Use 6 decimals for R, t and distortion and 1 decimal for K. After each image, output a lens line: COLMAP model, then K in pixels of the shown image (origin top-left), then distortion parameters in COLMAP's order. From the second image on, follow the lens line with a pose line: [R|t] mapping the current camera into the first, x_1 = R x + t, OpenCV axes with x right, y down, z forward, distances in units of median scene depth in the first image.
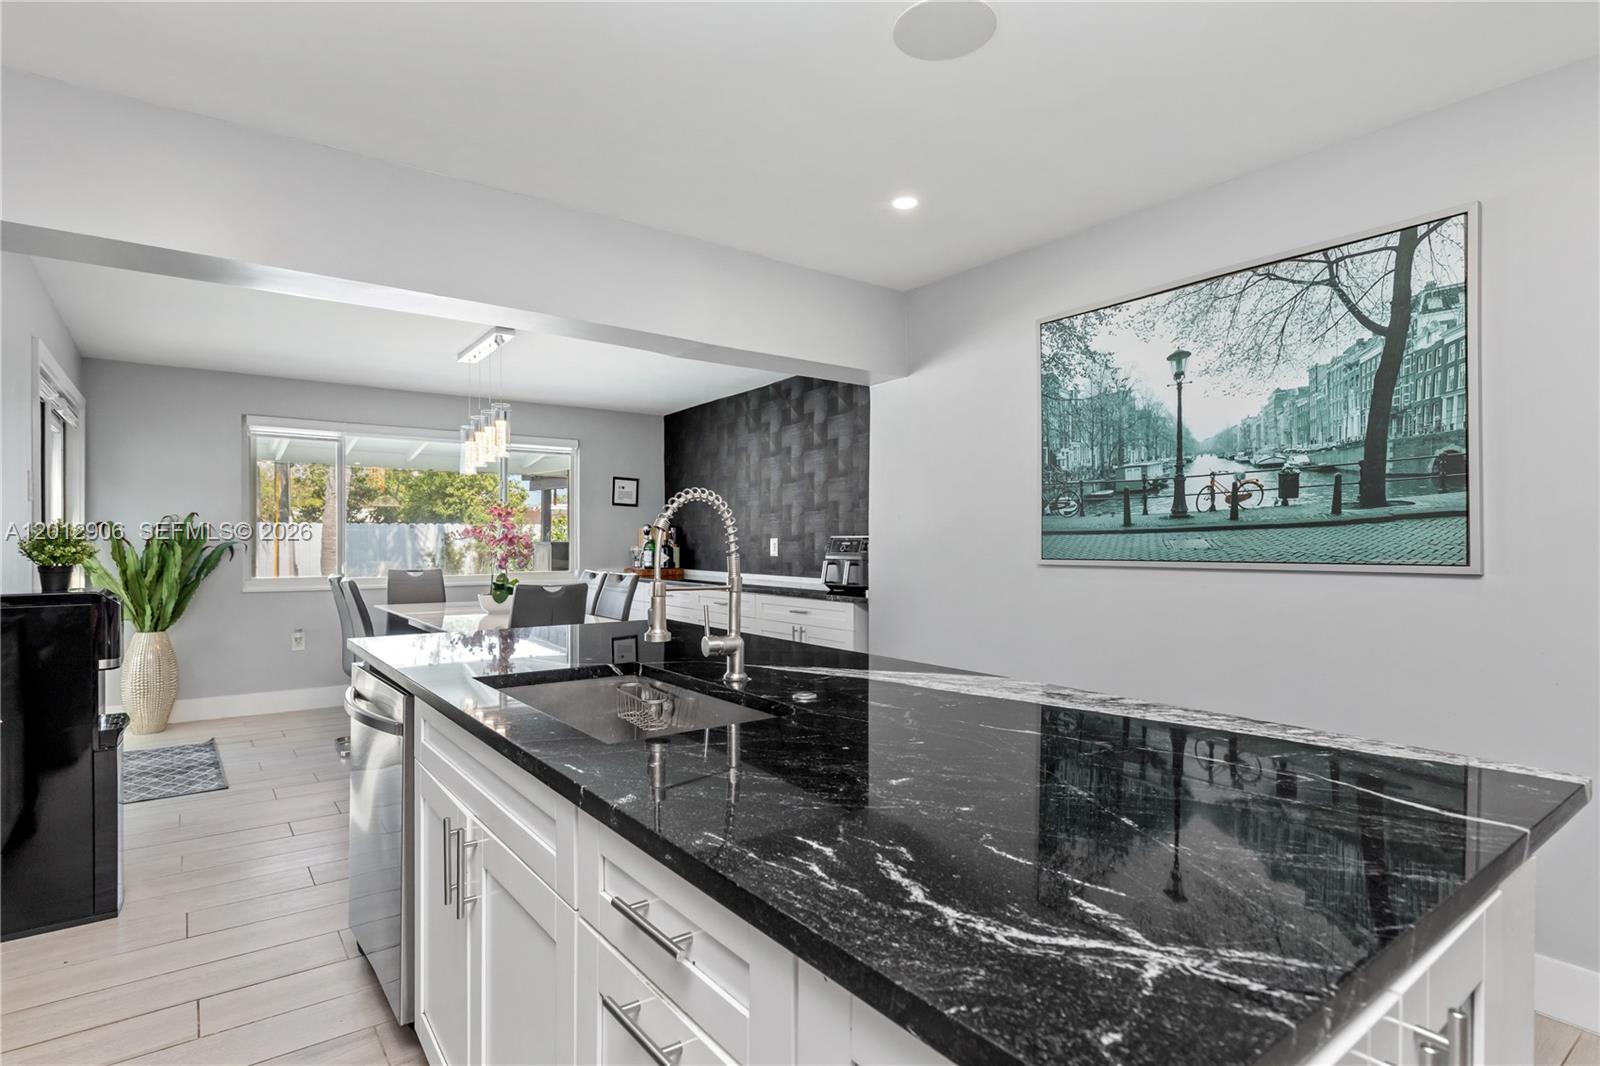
lens RADIAL K [[792.7, 0, 759.4], [0, 792.7, 540.9], [0, 0, 1]] dist [-0.004512, -0.001013]
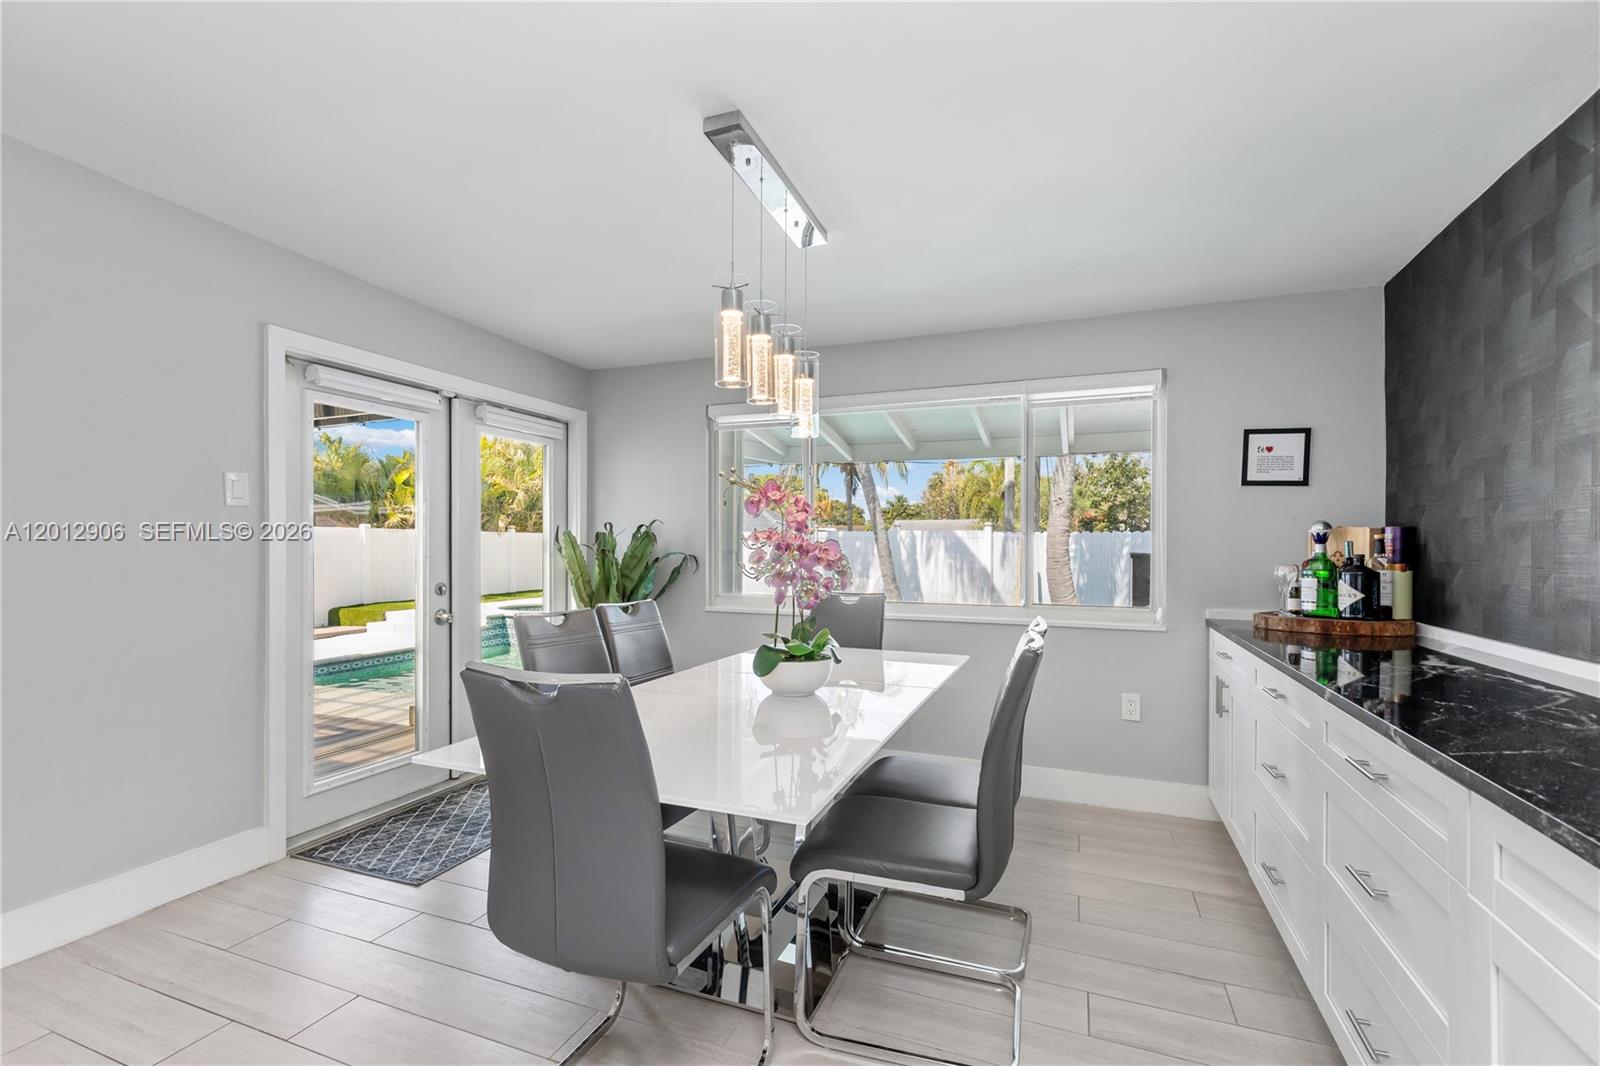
lens RADIAL K [[702.4, 0, 801.6], [0, 702.4, 543.5], [0, 0, 1]] dist [-0.000520, 0.000050]
pose [[0.541997, -0.001979, -0.840378, 0.060501], [-0.003835, 0.999981, -0.004828, -0.005772], [0.840372, 0.005840, 0.541979, 0.740497]]
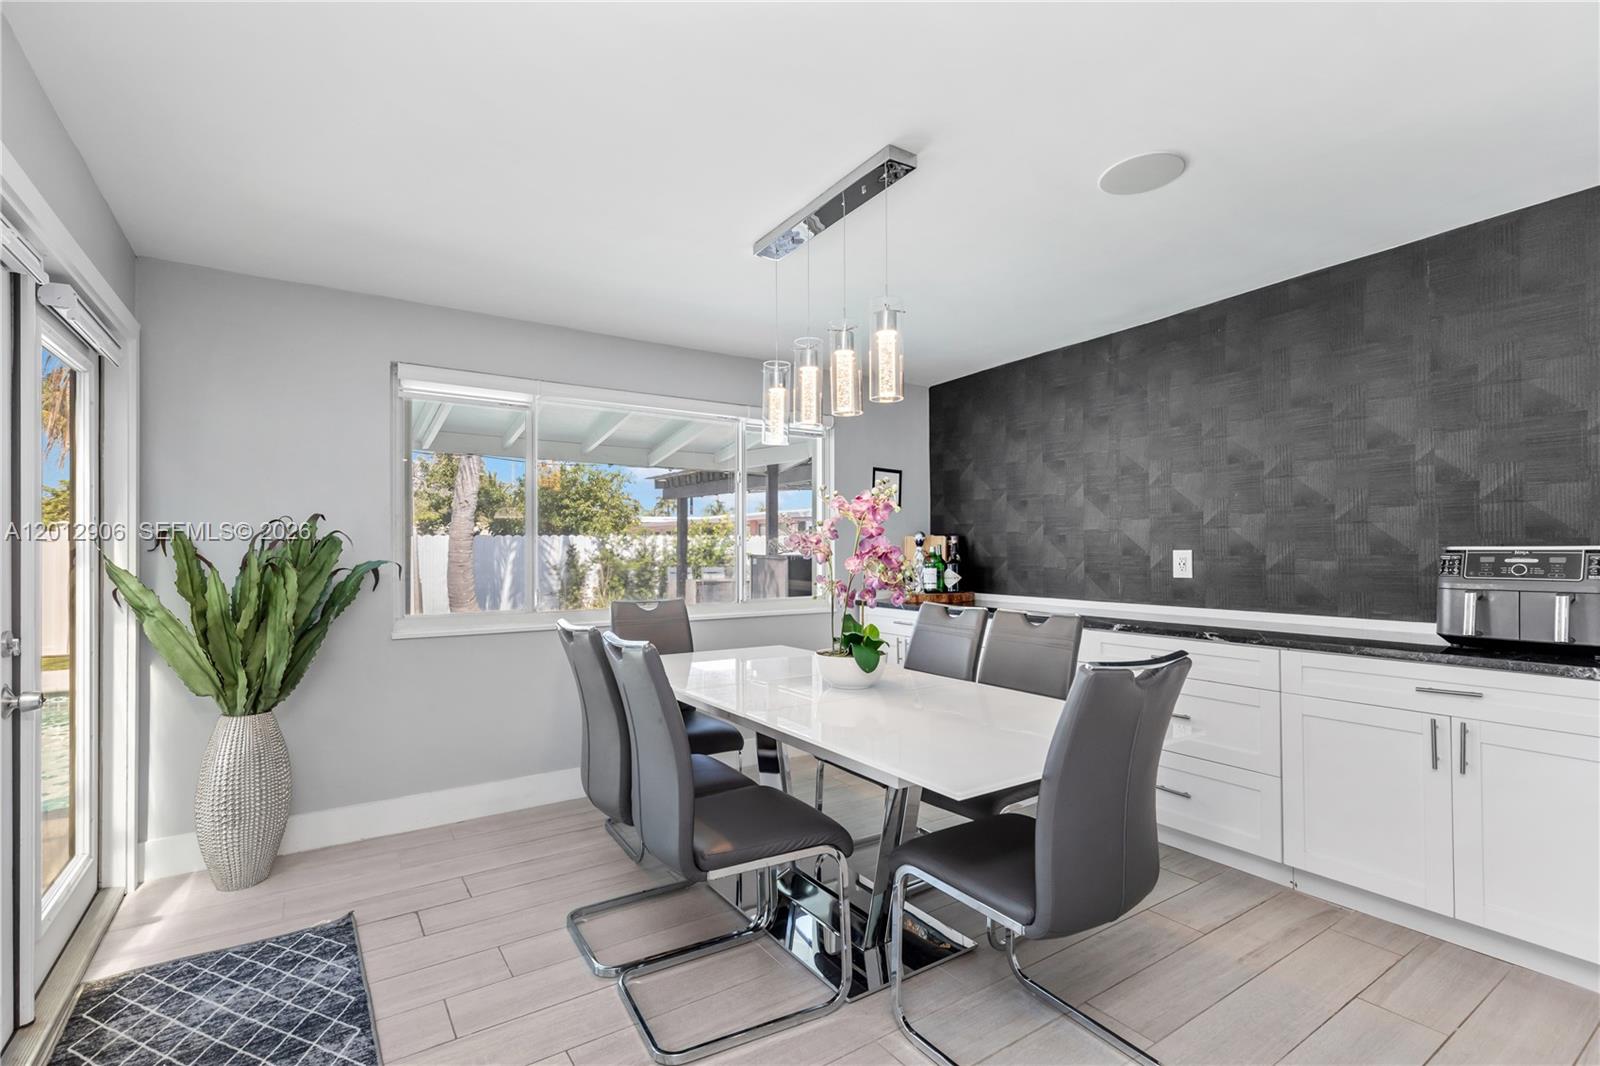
lens RADIAL K [[723.9, 0, 793.1], [0, 723.9, 543.4], [0, 0, 1]] dist [0.002306, 0.000213]
pose [[0.999304, -0.004954, -0.036965, -0.338074], [0.004563, 0.999933, -0.010659, -0.004868], [0.037015, 0.010483, 0.999260, 0.468053]]
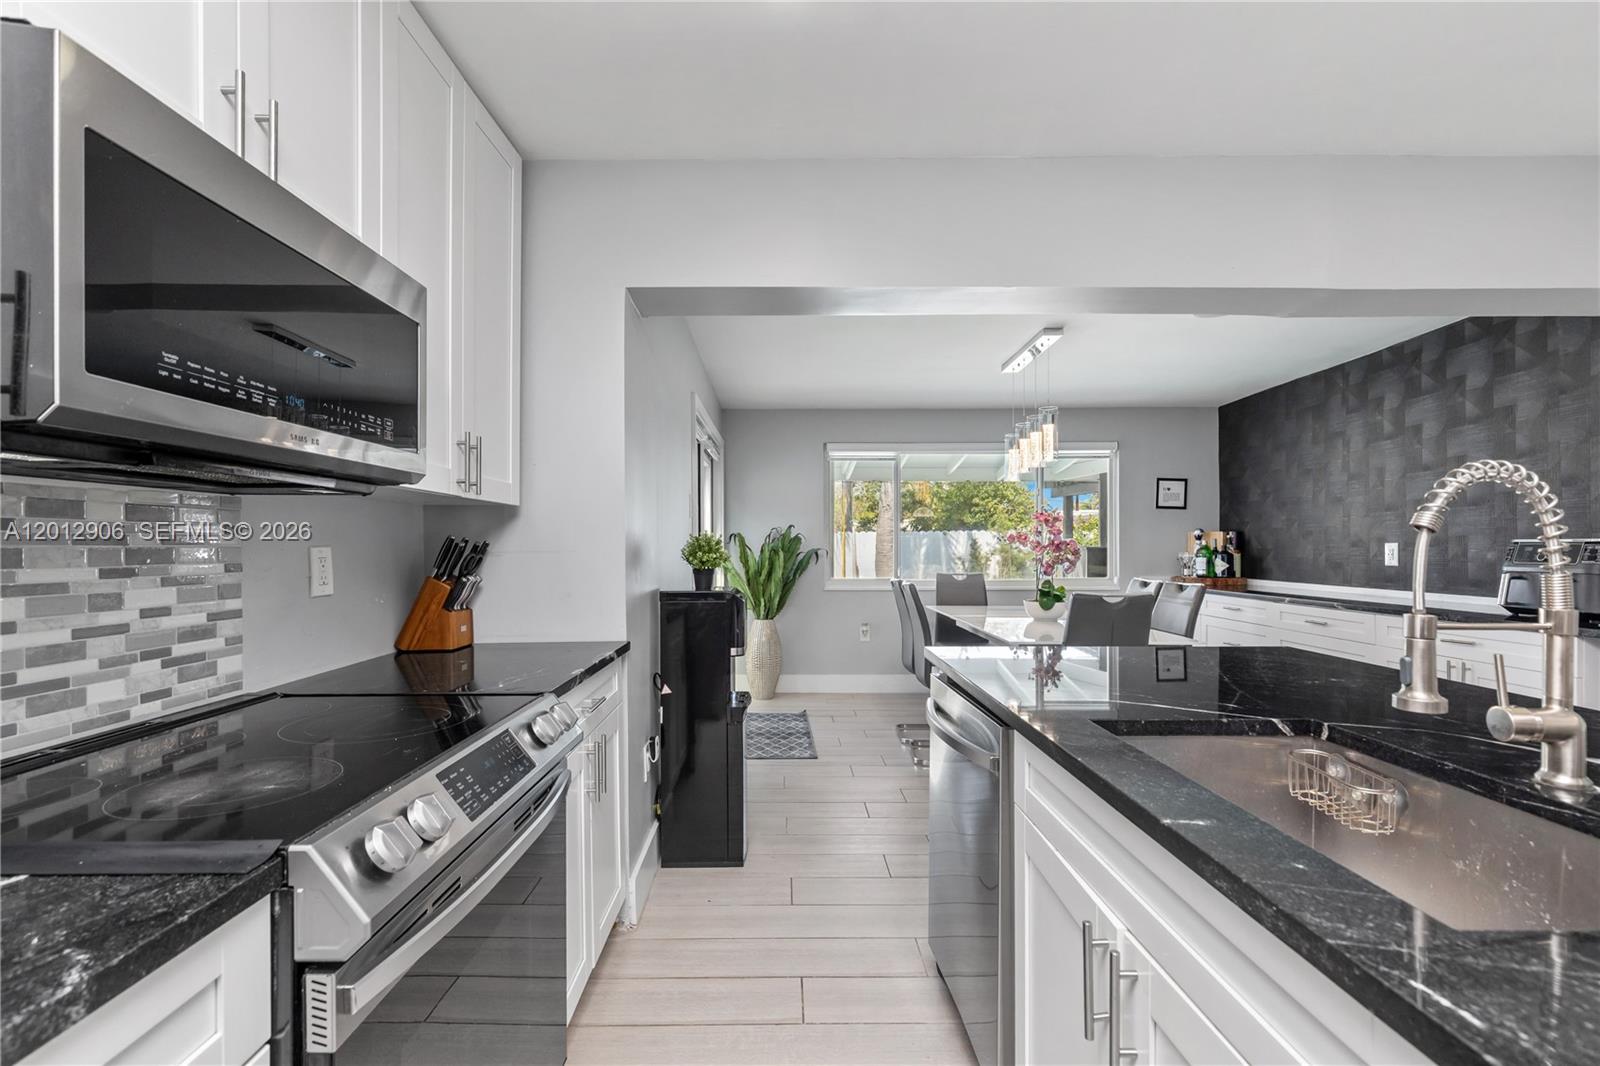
lens RADIAL K [[723.9, 0, 793.1], [0, 723.9, 543.4], [0, 0, 1]] dist [0.002306, 0.000213]
pose [[0.817418, -0.004788, -0.576026, -0.062985], [0.002753, 0.999987, -0.004406, -0.001467], [0.576039, 0.002016, 0.817420, 0.077942]]
